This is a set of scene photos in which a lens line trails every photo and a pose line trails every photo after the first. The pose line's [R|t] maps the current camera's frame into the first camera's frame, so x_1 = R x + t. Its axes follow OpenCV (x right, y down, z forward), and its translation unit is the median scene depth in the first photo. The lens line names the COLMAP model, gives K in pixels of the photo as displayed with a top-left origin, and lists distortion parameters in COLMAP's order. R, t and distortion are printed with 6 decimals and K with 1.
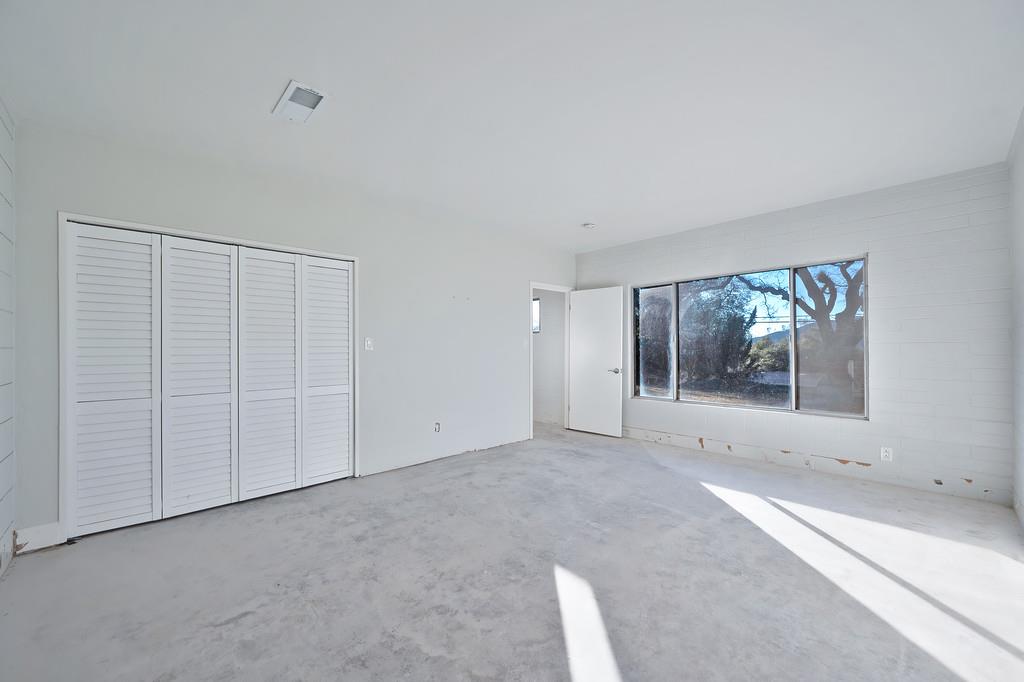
lens RADIAL K [[416.8, 0, 517.7], [0, 416.8, 345.6], [0, 0, 1]] dist [0.002531, 0.000003]
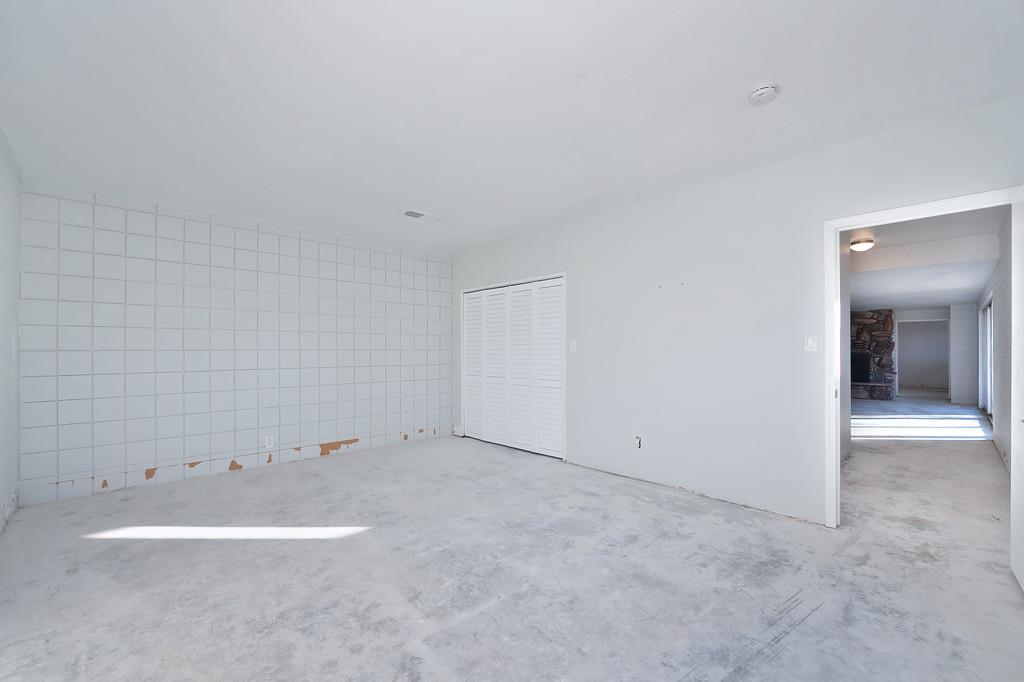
lens RADIAL K [[432.9, 0, 509.5], [0, 432.9, 346.0], [0, 0, 1]] dist [-0.003653, -0.000181]
pose [[-0.032651, -0.006230, -0.999447, 1.025666], [0.007941, 0.999947, -0.006492, 0.001178], [0.999435, -0.008149, -0.032600, 1.100242]]
